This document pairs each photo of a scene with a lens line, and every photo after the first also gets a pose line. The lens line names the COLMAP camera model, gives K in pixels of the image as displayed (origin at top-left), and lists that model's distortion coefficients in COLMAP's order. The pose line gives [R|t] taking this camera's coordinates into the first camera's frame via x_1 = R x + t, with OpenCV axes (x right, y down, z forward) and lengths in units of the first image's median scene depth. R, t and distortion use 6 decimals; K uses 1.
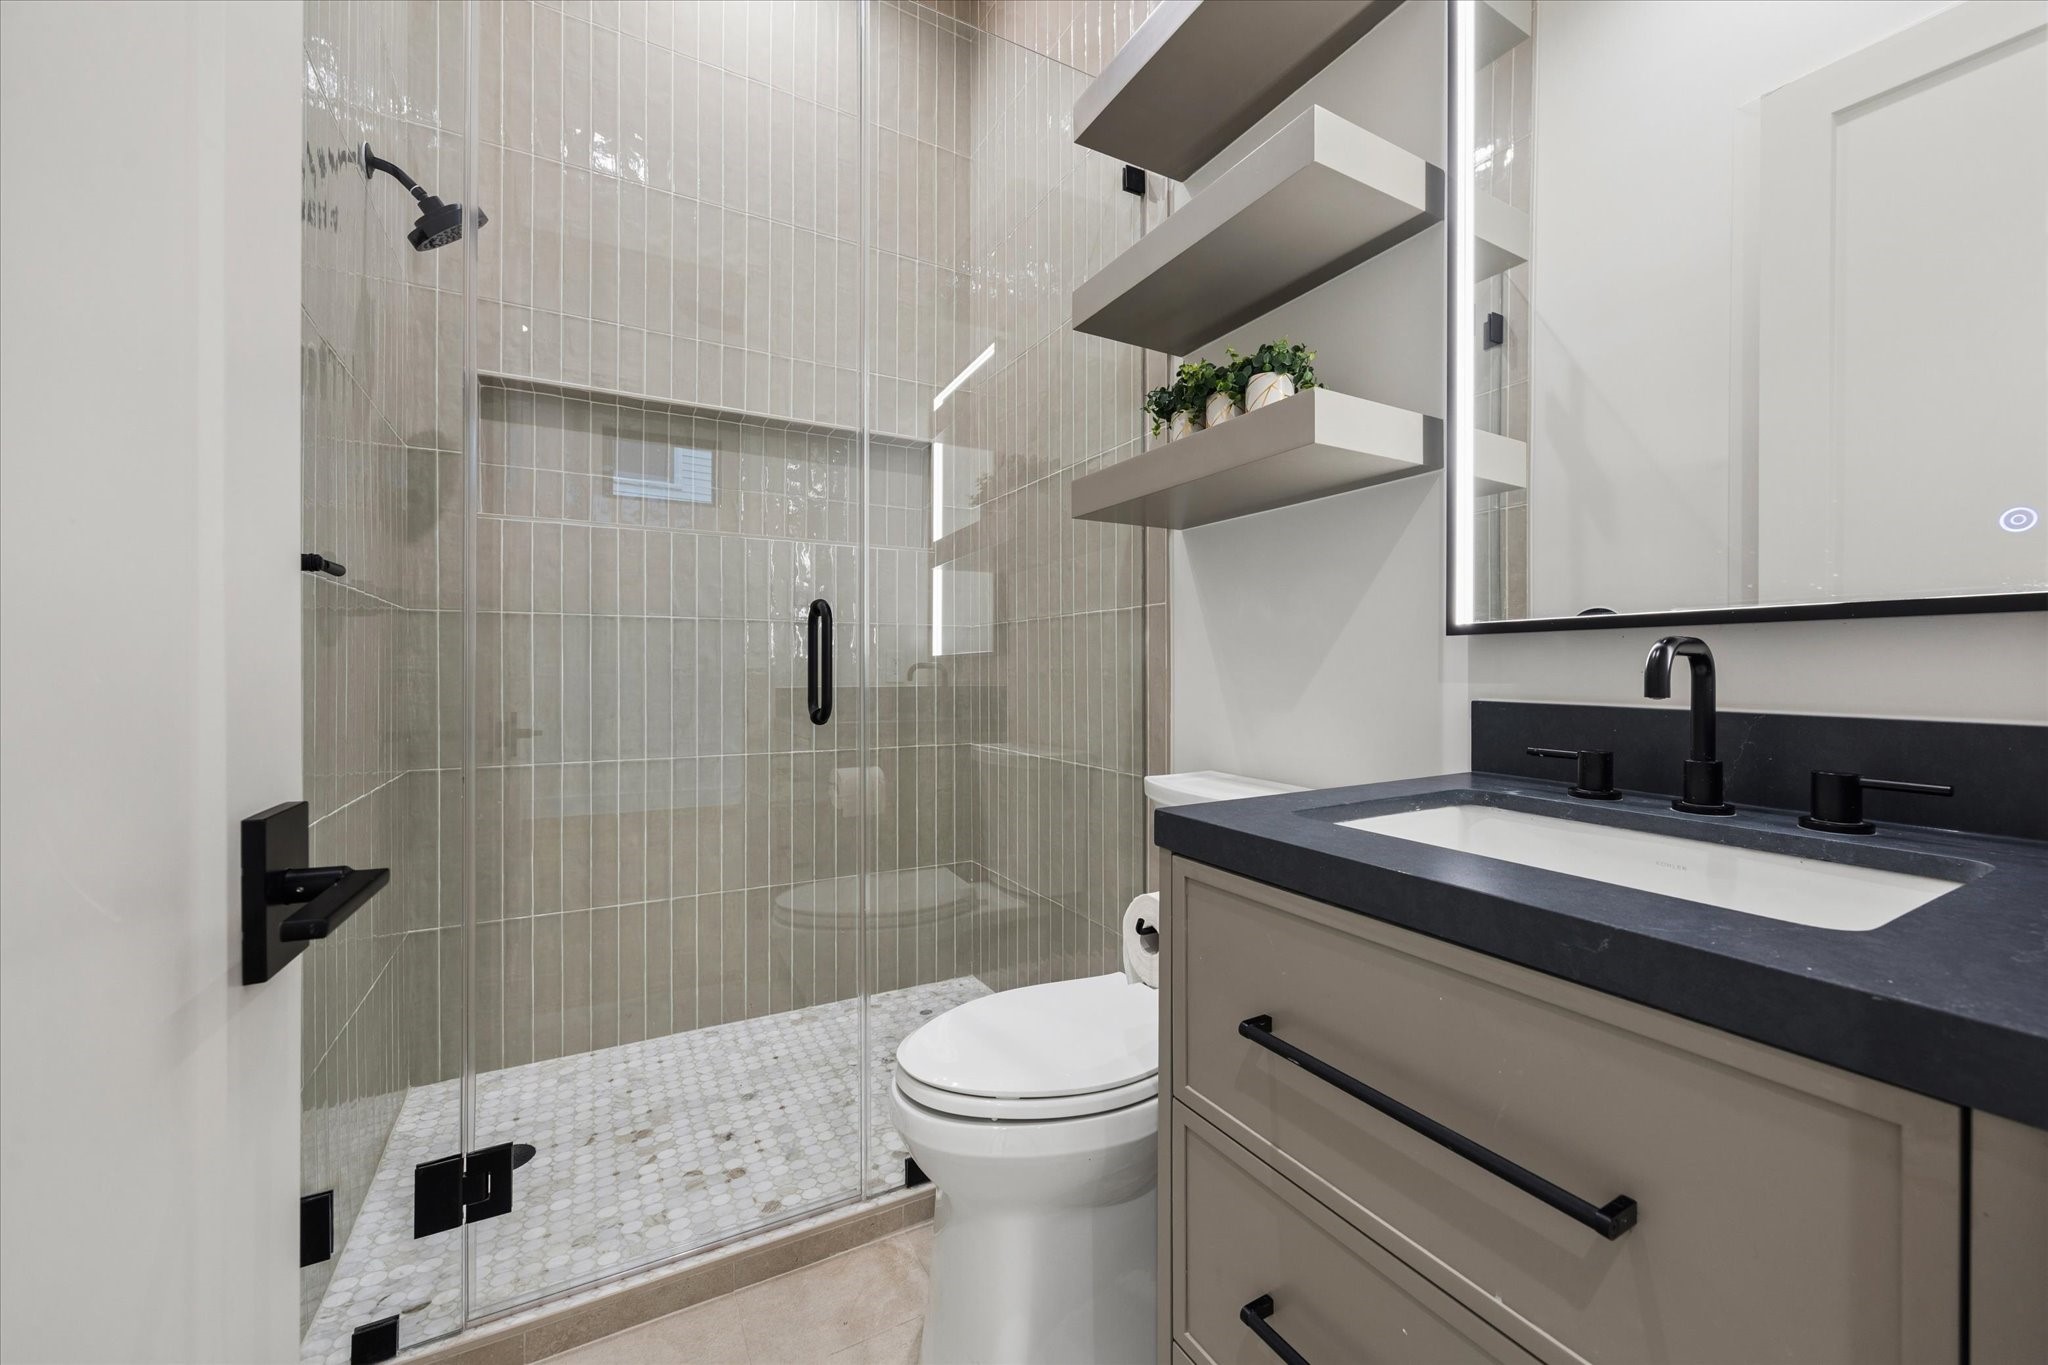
lens RADIAL K [[792.9, 0, 1026.1], [0, 792.9, 674.6], [0, 0, 1]] dist [-0.012580, 0.000588]
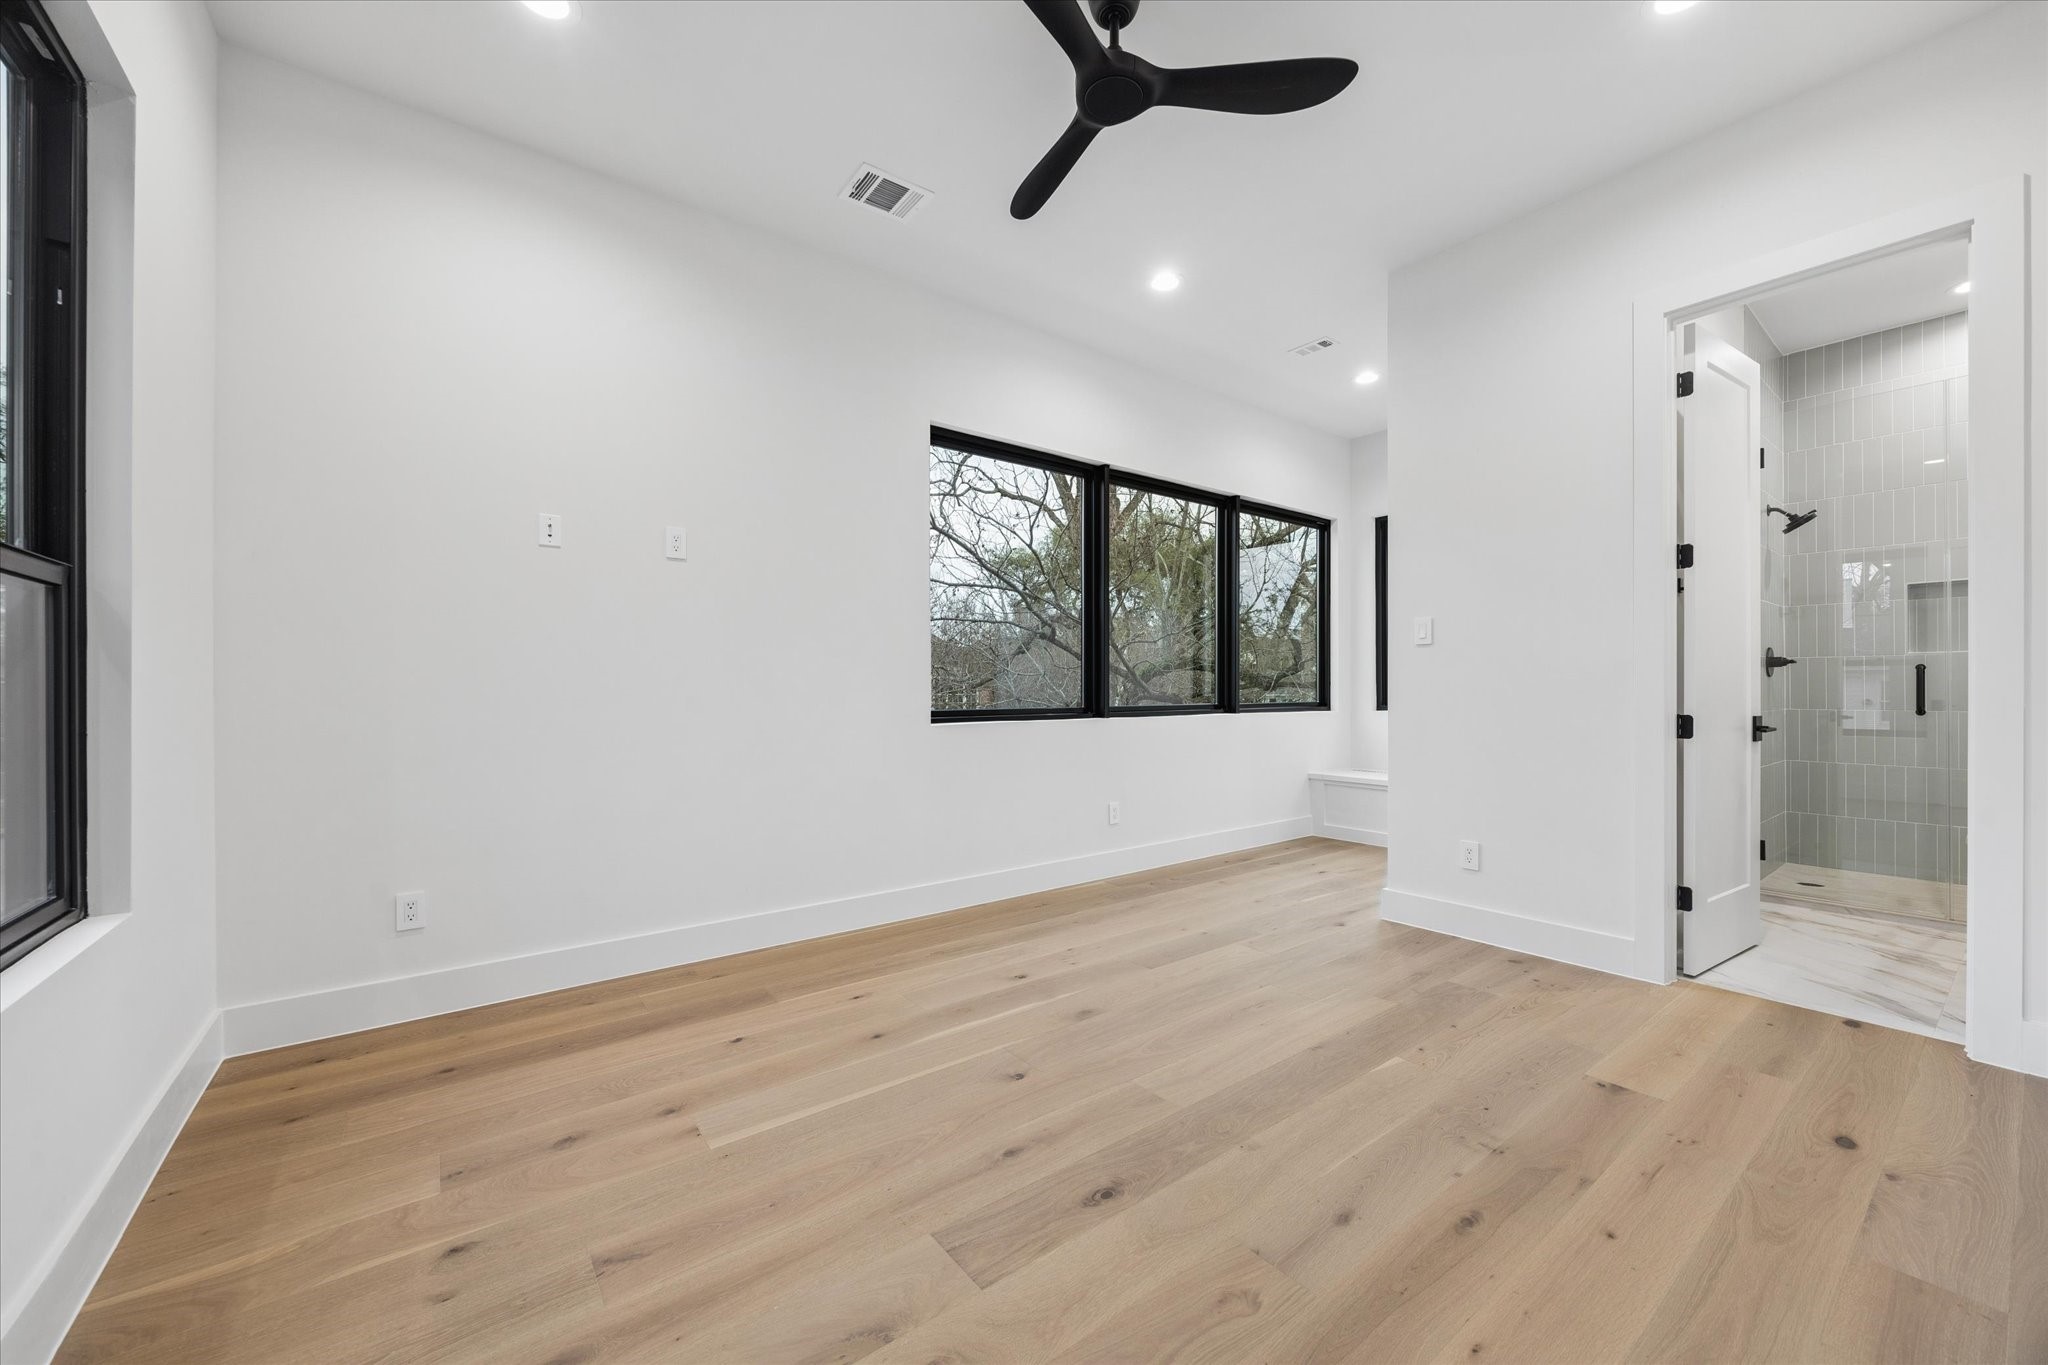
lens RADIAL K [[792.9, 0, 1017.0], [0, 792.9, 692.3], [0, 0, 1]] dist [-0.012580, 0.000588]
pose [[0.138563, 0.004963, -0.990341, 1.559206], [-0.005785, 0.999974, 0.004202, 0.022015], [0.990337, 0.005147, 0.138589, -2.036765]]
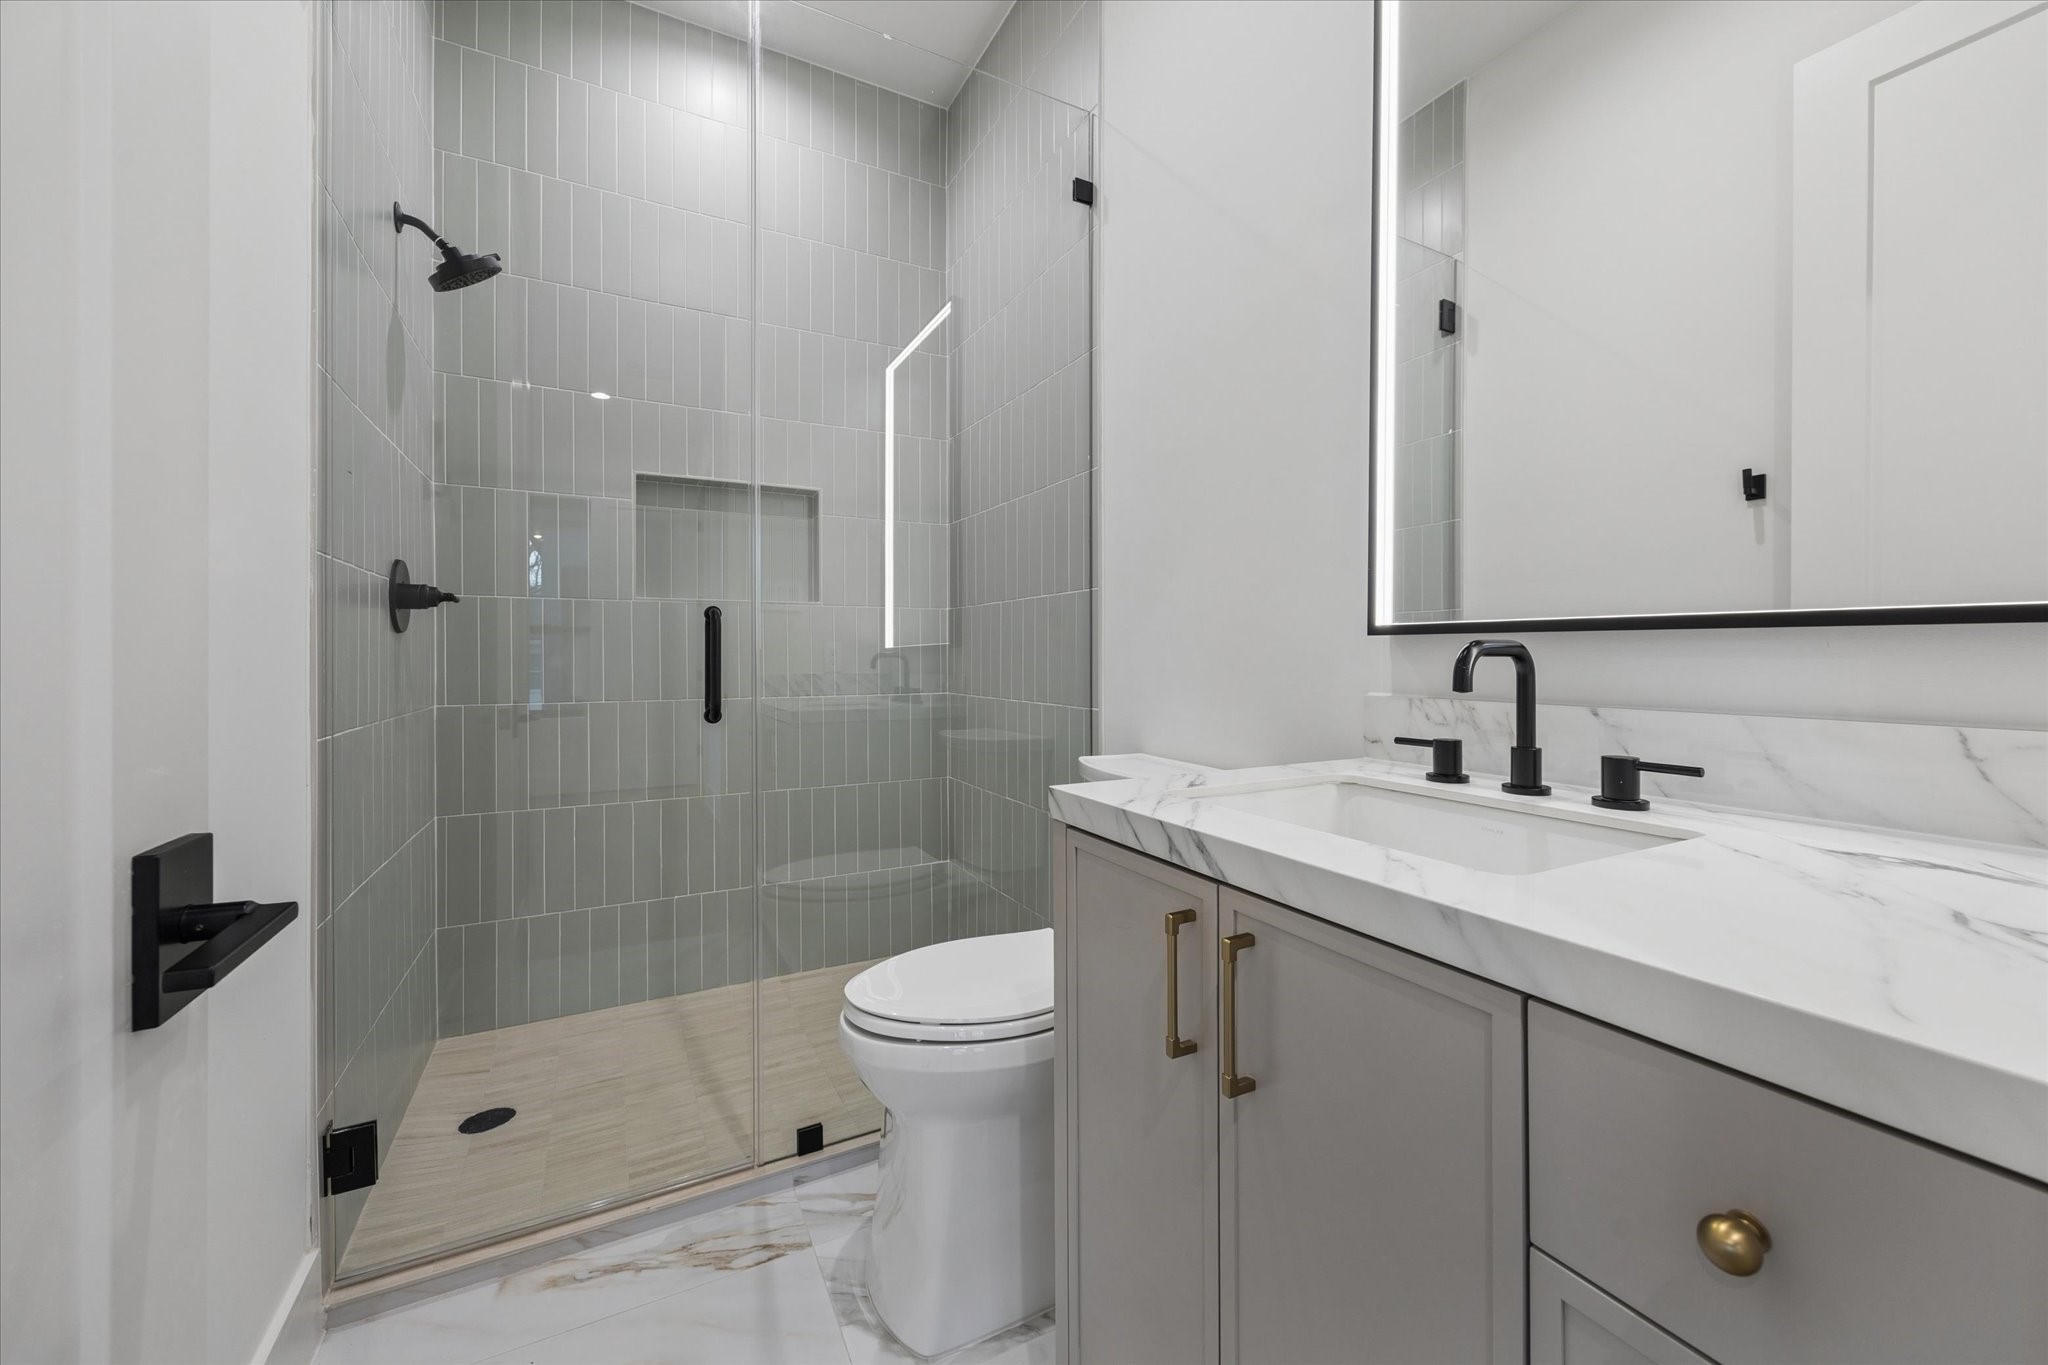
lens RADIAL K [[792.9, 0, 1020.1], [0, 792.9, 683.1], [0, 0, 1]] dist [-0.012580, 0.000588]
pose [[0.999611, 0.013352, -0.024477, 0.115912], [-0.012909, 0.999751, 0.018187, 0.003785], [0.024714, -0.017864, 0.999535, -0.147362]]
